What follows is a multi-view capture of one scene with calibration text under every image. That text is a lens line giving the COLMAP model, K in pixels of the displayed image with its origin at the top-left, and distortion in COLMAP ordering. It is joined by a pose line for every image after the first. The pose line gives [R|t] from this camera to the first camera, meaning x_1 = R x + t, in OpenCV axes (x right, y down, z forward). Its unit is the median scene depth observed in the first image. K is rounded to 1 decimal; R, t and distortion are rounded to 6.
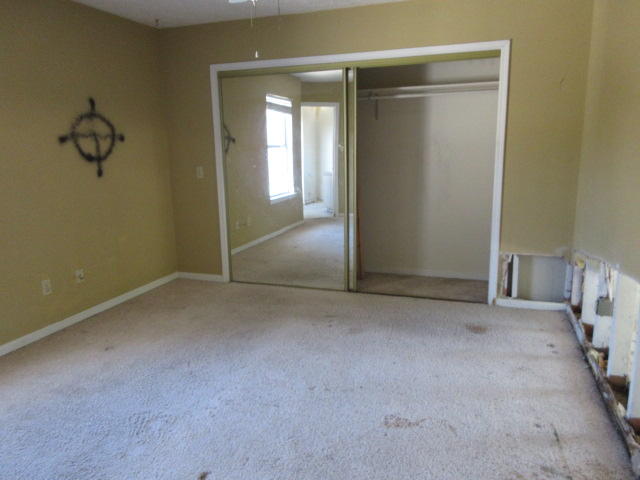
lens RADIAL K [[477.4, 0, 320.0], [0, 477.4, 240.0], [0, 0, 1]] dist [0.011371, 0.001571]
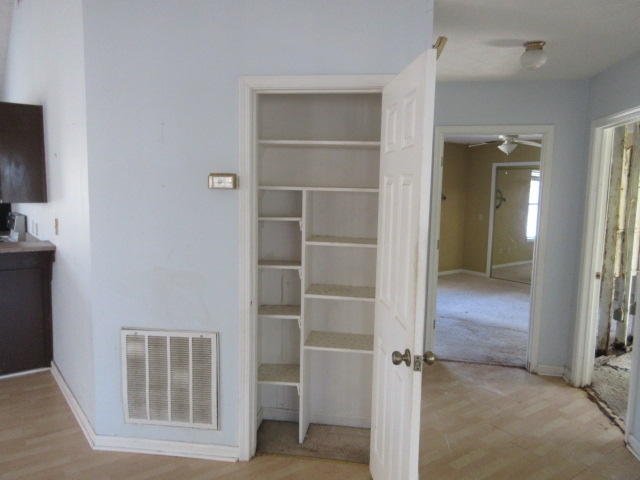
lens RADIAL K [[477.4, 0, 320.0], [0, 477.4, 240.0], [0, 0, 1]] dist [0.011371, 0.001571]
pose [[0.851267, 0.089191, -0.517097, 0.152083], [-0.146370, 0.986695, -0.070771, 0.136176], [0.503905, 0.135933, 0.852996, -0.719908]]
